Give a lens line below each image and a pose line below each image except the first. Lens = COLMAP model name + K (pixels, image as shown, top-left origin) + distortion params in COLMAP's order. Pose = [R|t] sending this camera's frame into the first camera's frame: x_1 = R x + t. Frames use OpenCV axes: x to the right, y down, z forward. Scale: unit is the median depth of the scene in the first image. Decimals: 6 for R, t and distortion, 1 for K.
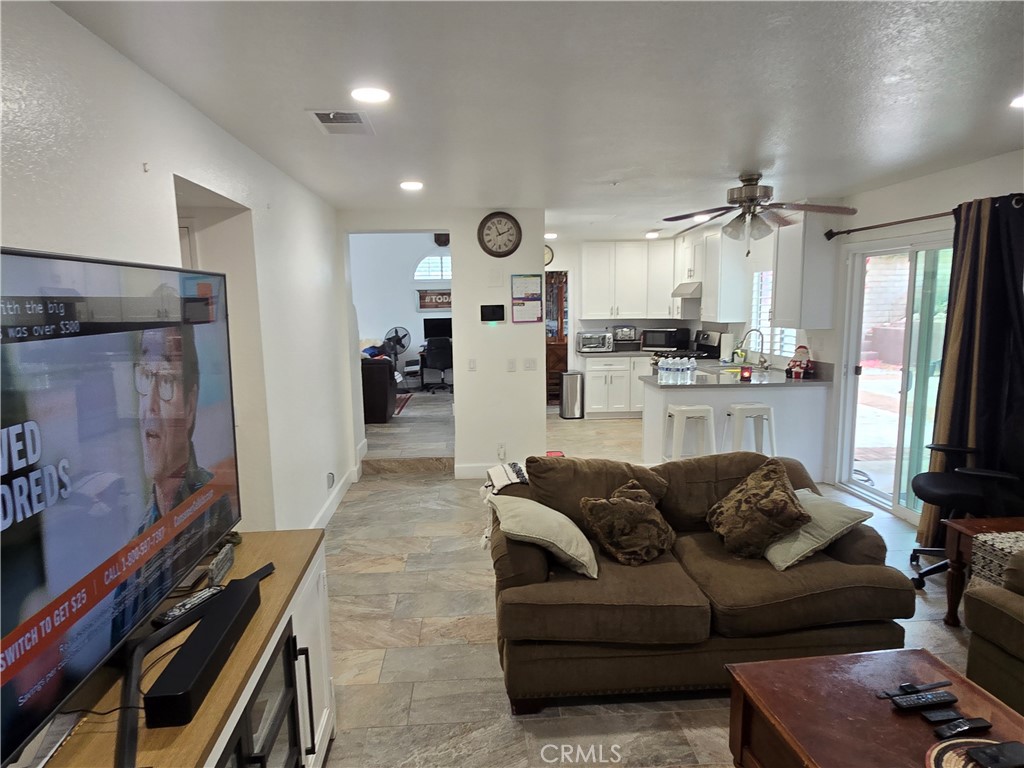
lens RADIAL K [[661.4, 0, 498.0], [0, 661.4, 405.7], [0, 0, 1]] dist [0.000570, 0.000132]
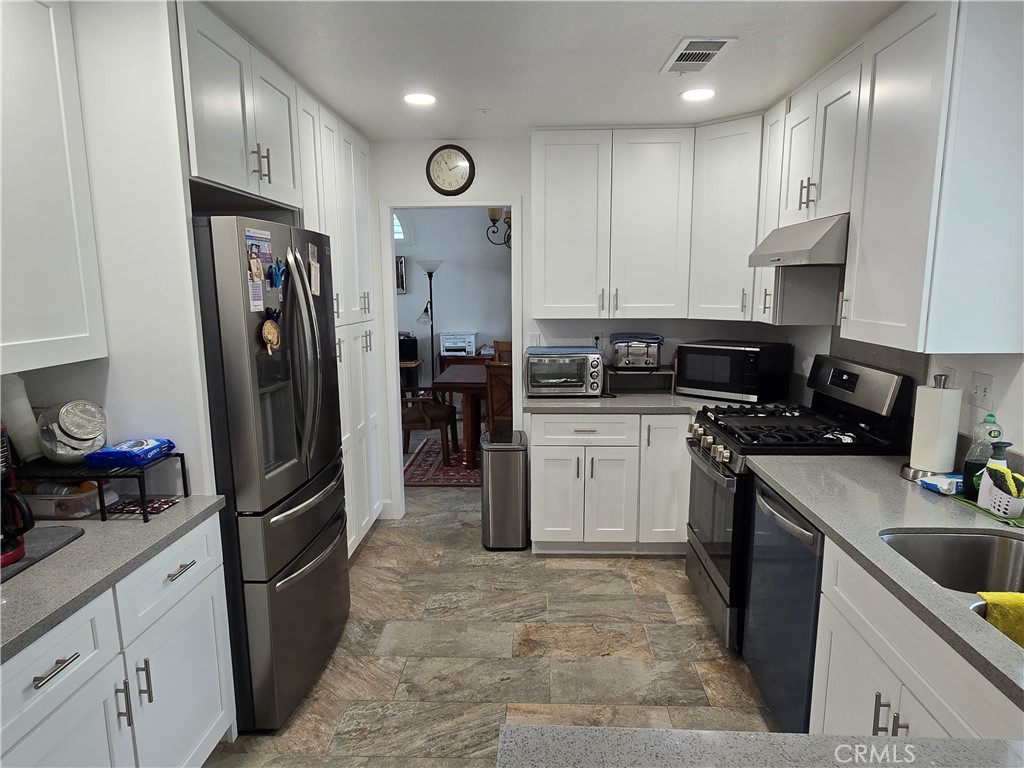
lens RADIAL K [[659.2, 0, 512.5], [0, 659.2, 407.9], [0, 0, 1]] dist [-0.000929, -0.000230]
pose [[0.995022, 0.026510, -0.096067, 0.157242], [-0.023313, 0.999141, 0.034252, -0.087682], [0.096893, -0.031842, 0.994785, 0.577164]]
